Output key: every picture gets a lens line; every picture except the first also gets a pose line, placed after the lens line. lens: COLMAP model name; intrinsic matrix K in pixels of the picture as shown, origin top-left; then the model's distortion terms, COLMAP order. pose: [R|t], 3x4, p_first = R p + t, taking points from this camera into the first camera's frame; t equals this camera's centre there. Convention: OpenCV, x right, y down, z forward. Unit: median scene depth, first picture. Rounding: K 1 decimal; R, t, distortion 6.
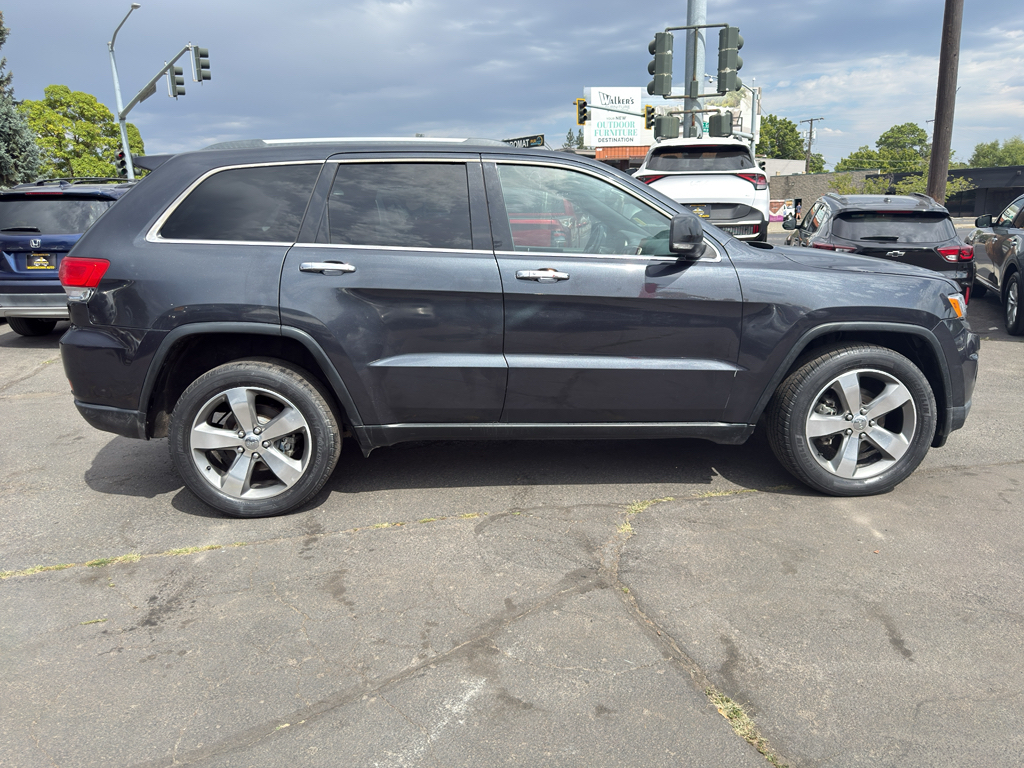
lens RADIAL K [[729.3, 0, 513.2], [0, 729.3, 384.6], [0, 0, 1]] dist [0.019327, -0.020689]
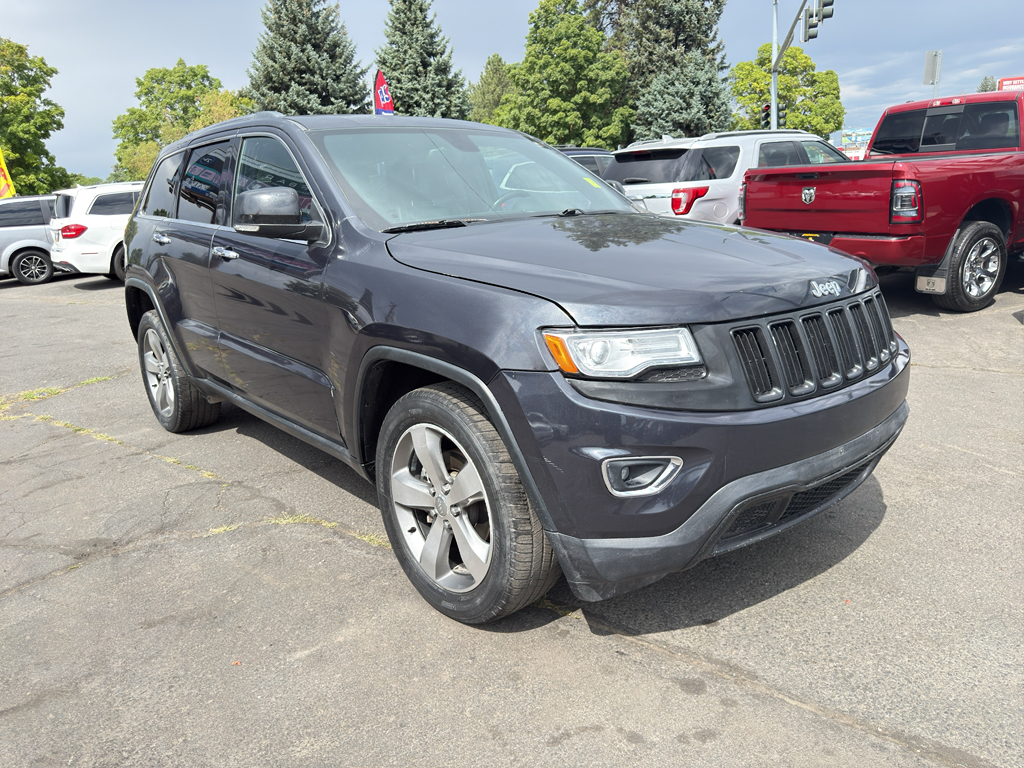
lens RADIAL K [[729.3, 0, 505.8], [0, 729.3, 388.4], [0, 0, 1]] dist [0.019327, -0.020689]
pose [[0.611073, 0.189063, -0.768664, 0.274423], [-0.131850, 0.981803, 0.136670, -0.040551], [0.780516, 0.017833, 0.624881, 0.177083]]
